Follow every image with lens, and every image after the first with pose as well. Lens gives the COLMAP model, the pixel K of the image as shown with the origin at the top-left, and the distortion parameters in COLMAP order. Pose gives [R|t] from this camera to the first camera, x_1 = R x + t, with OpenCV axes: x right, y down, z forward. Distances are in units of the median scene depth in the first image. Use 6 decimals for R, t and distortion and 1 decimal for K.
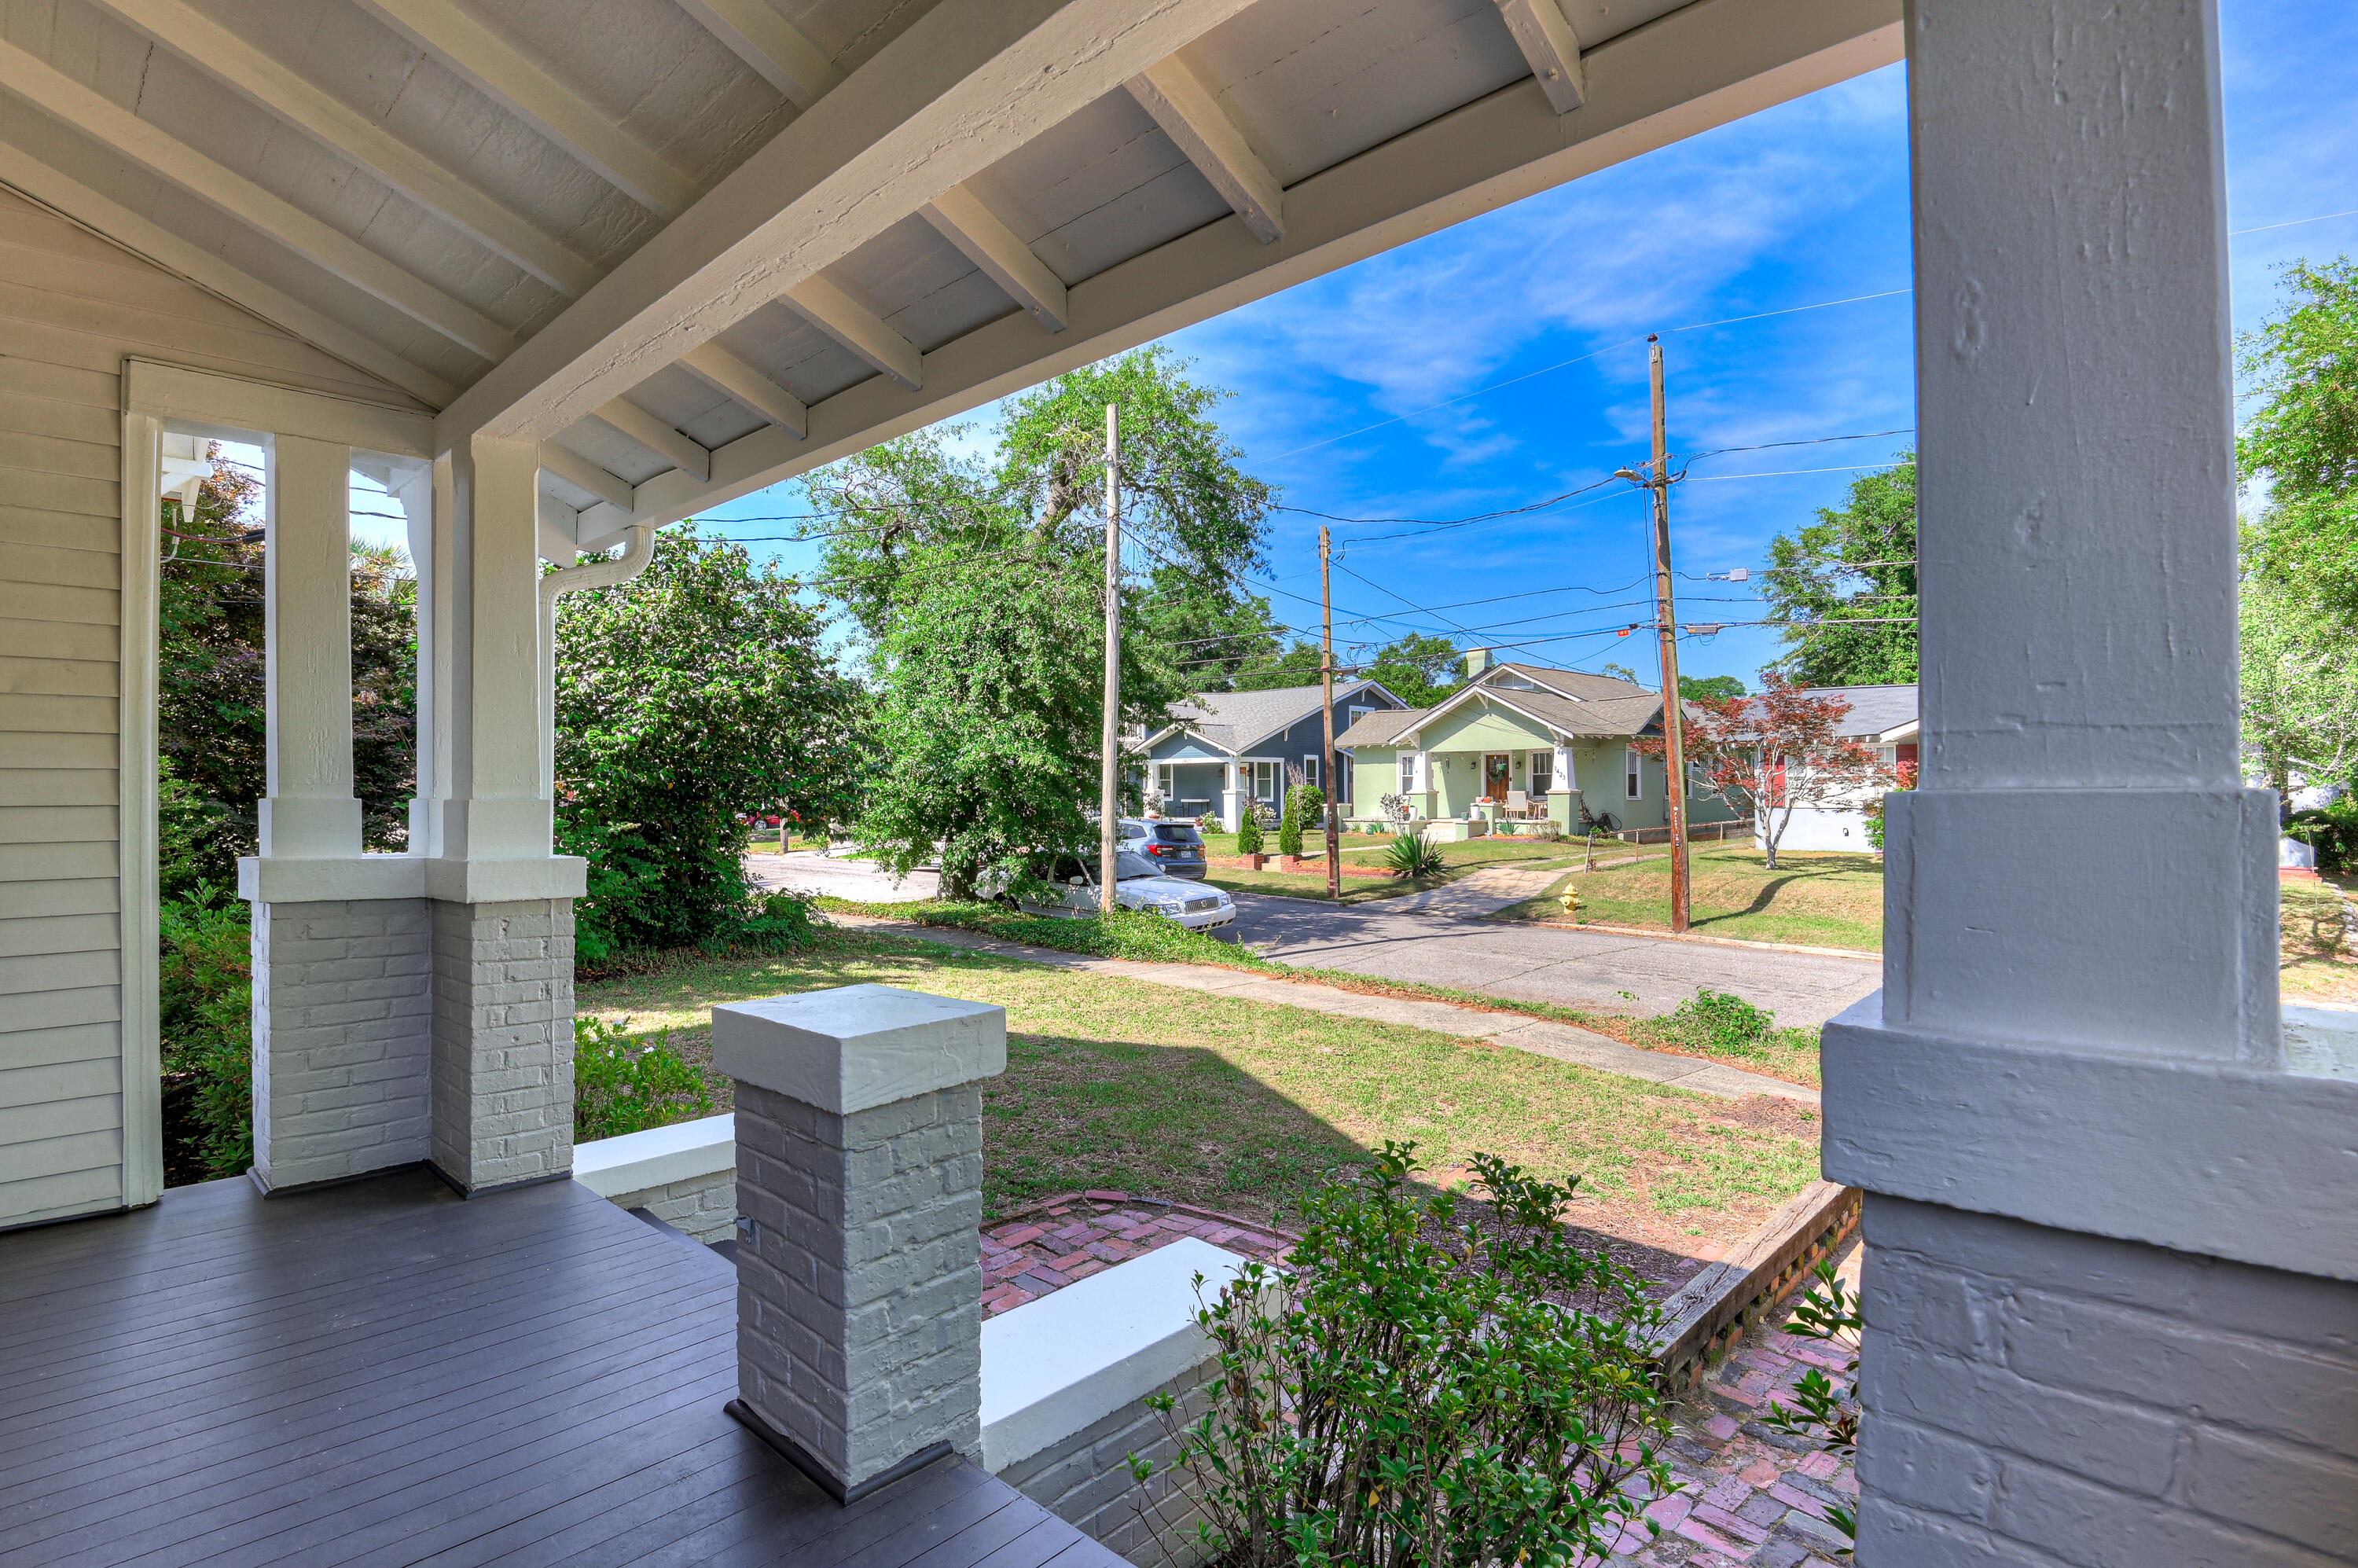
lens RADIAL K [[1109.5, 0, 1169.3], [0, 1109.5, 803.2], [0, 0, 1]] dist [-0.000454, -0.015817]
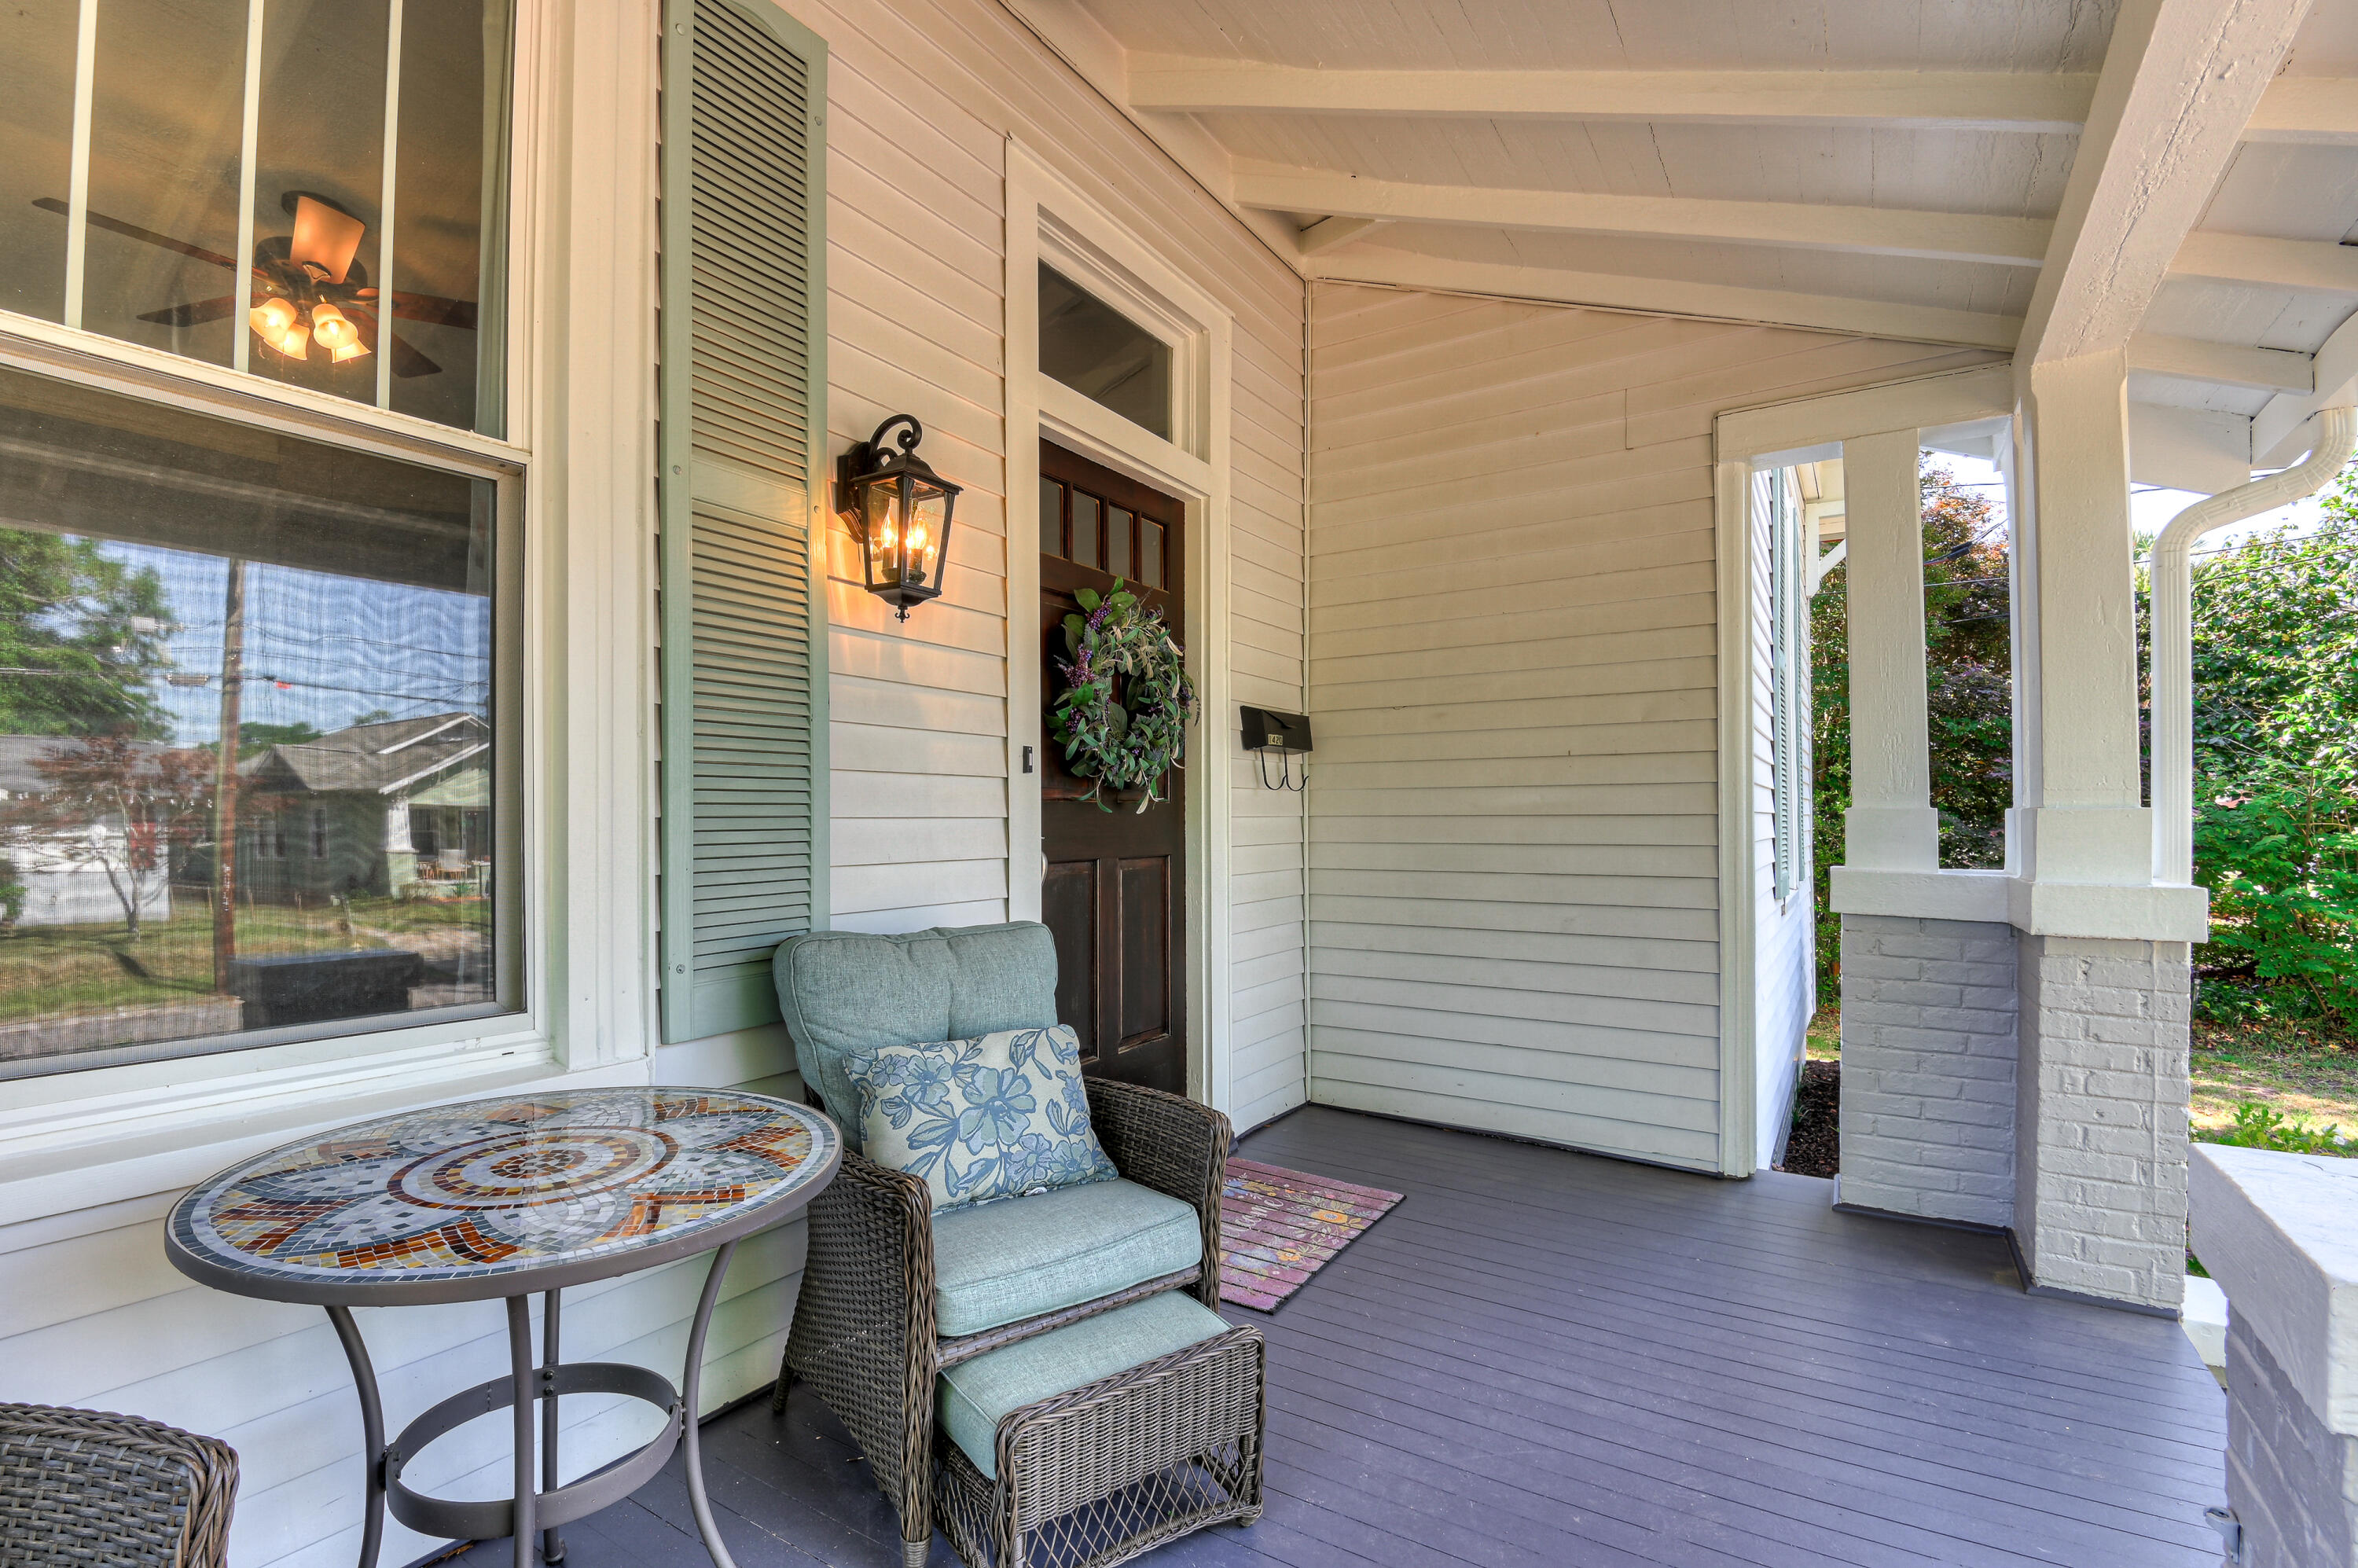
lens RADIAL K [[1109.5, 0, 1169.3], [0, 1109.5, 803.2], [0, 0, 1]] dist [-0.000454, -0.015817]
pose [[0.198594, -0.006807, -0.980058, 0.042459], [-0.006187, 0.999947, -0.008199, 0.003085], [0.980062, 0.007692, 0.198542, 0.202435]]
